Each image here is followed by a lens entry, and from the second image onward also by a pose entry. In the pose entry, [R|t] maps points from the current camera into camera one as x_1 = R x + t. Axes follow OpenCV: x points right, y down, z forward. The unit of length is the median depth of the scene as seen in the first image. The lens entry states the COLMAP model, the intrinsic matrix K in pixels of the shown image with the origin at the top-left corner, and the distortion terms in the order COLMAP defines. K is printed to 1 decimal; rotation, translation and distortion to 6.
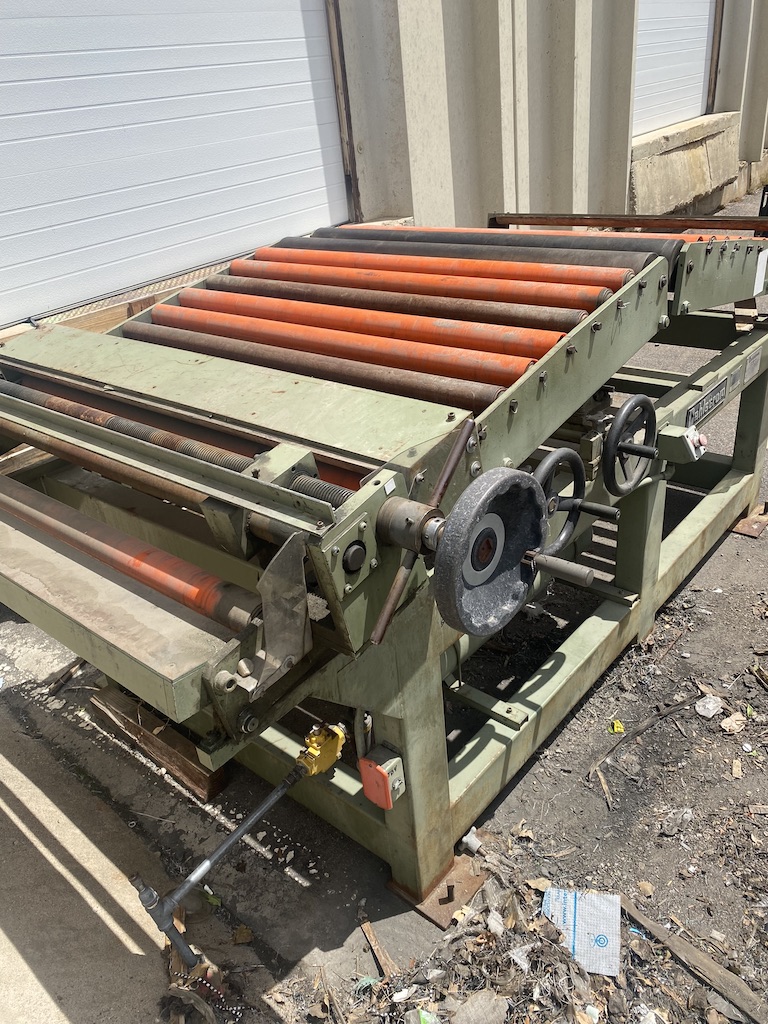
lens RADIAL K [[789.0, 0, 392.8], [0, 789.0, 515.9], [0, 0, 1]] dist [0.006256, -0.002939]
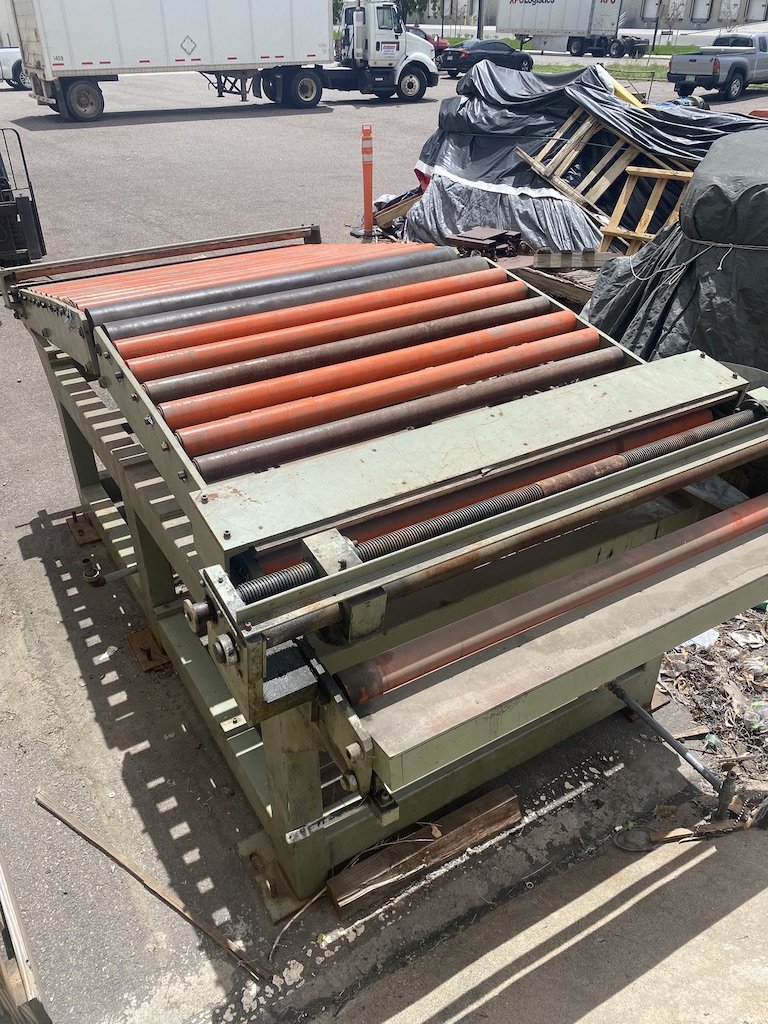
lens RADIAL K [[774.1, 0, 384.0], [0, 774.1, 512.0], [0, 0, 1]] dist [0.003732, 0.000704]
pose [[0.317640, -0.431548, 0.844317, -1.004908], [0.438614, 0.856312, 0.272668, -0.355872], [-0.840668, 0.283718, 0.461282, 0.569996]]
